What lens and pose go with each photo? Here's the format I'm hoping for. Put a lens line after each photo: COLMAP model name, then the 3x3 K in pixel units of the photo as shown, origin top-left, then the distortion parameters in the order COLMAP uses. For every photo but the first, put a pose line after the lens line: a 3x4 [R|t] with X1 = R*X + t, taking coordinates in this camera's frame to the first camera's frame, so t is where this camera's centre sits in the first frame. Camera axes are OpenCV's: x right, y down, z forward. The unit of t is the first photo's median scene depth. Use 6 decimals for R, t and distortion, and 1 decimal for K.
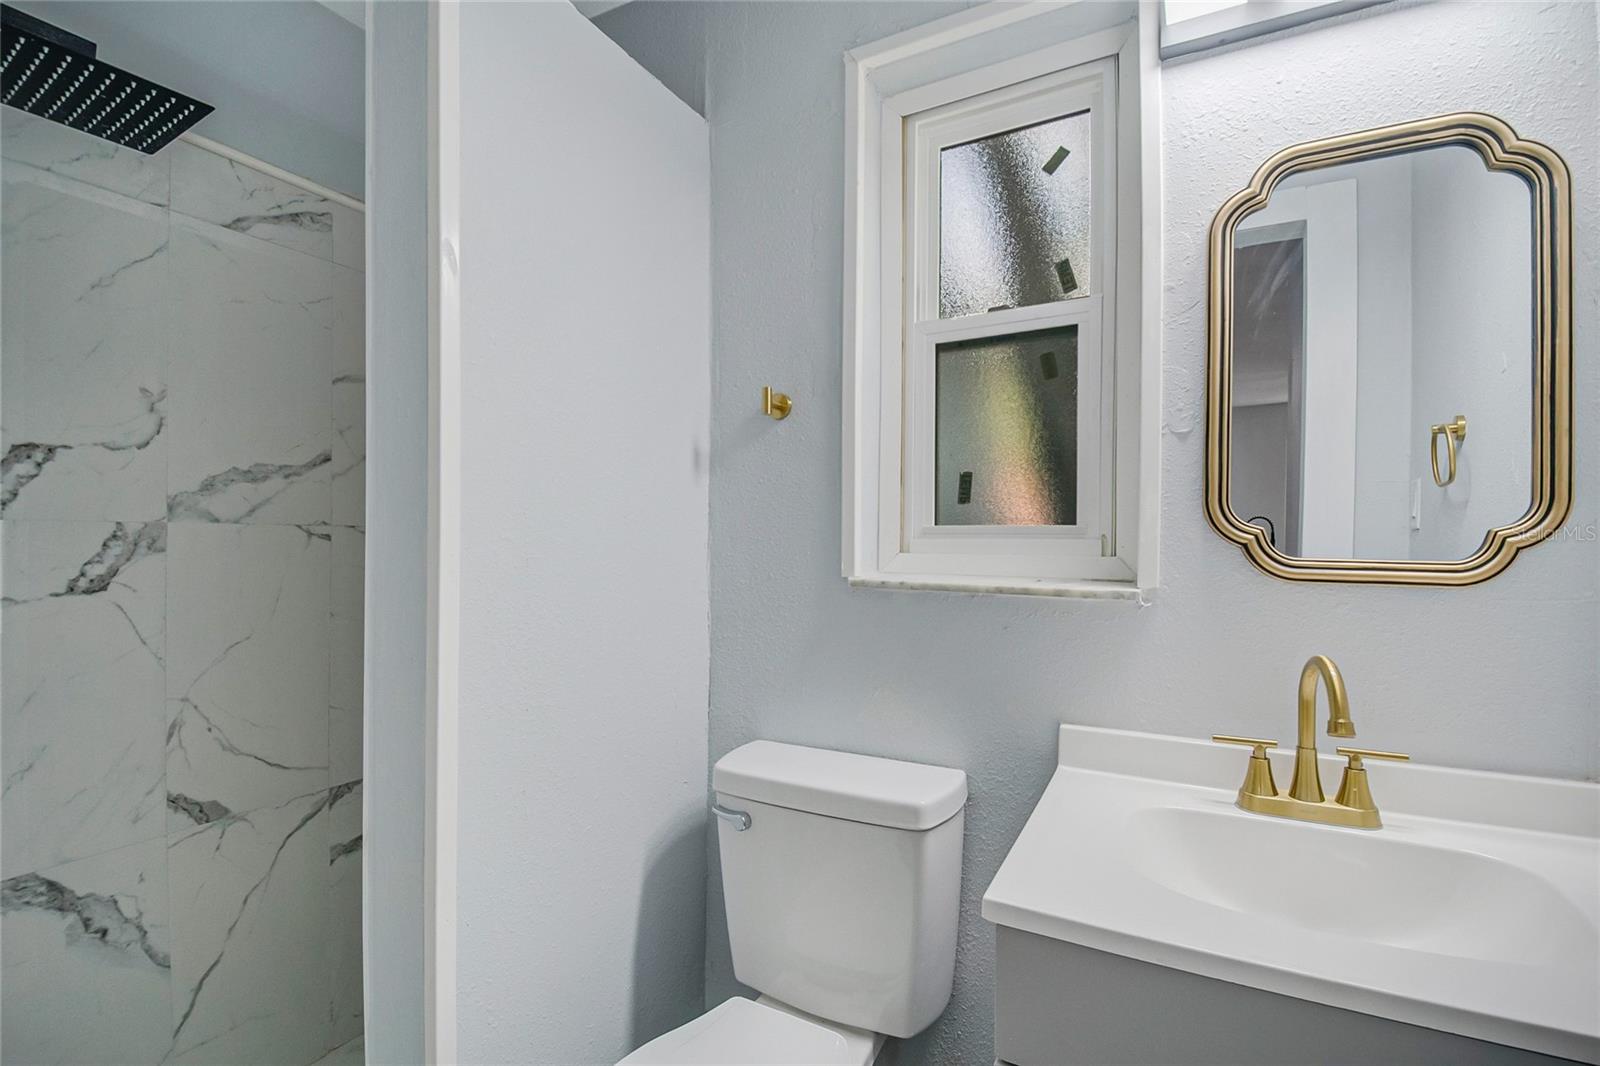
lens RADIAL K [[698.1, 0, 806.1], [0, 698.1, 536.5], [0, 0, 1]] dist [0.029378, -0.030713]
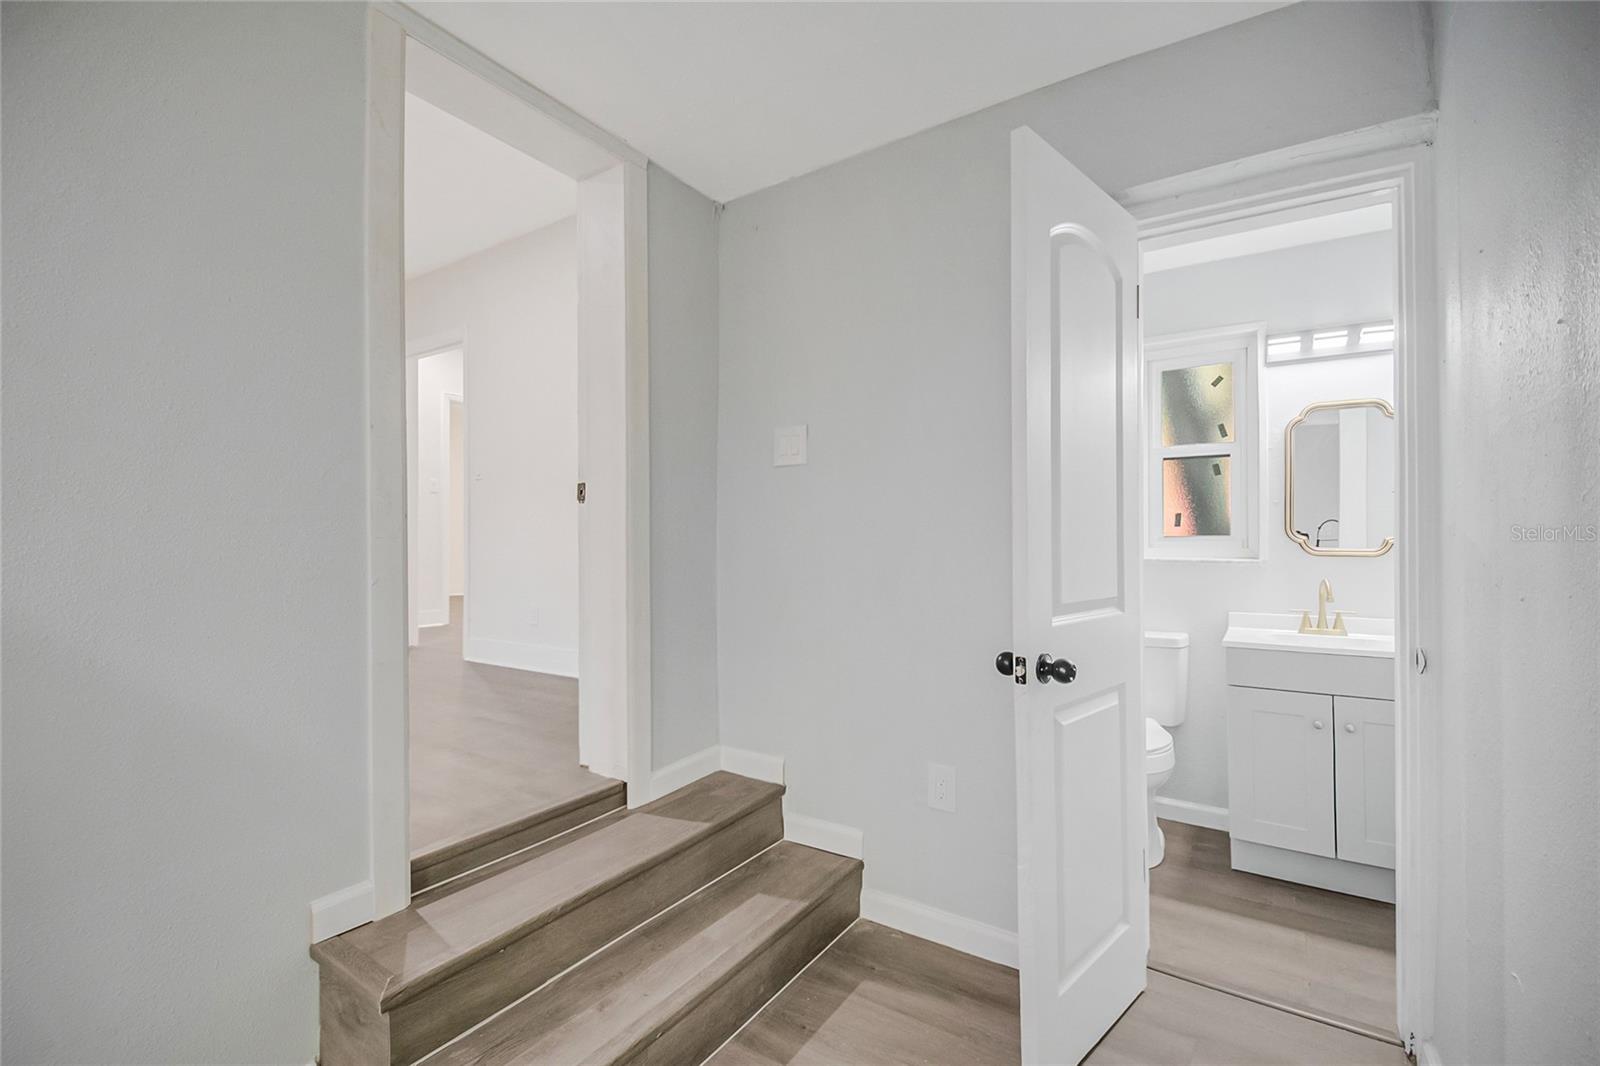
lens RADIAL K [[716.8, 0, 818.4], [0, 716.8, 533.6], [0, 0, 1]] dist [0.055004, -0.034557]
pose [[0.997817, -0.012054, -0.064936, -1.071074], [0.011835, 0.999923, -0.003751, -0.037210], [0.064977, 0.002975, 0.997882, -1.967562]]
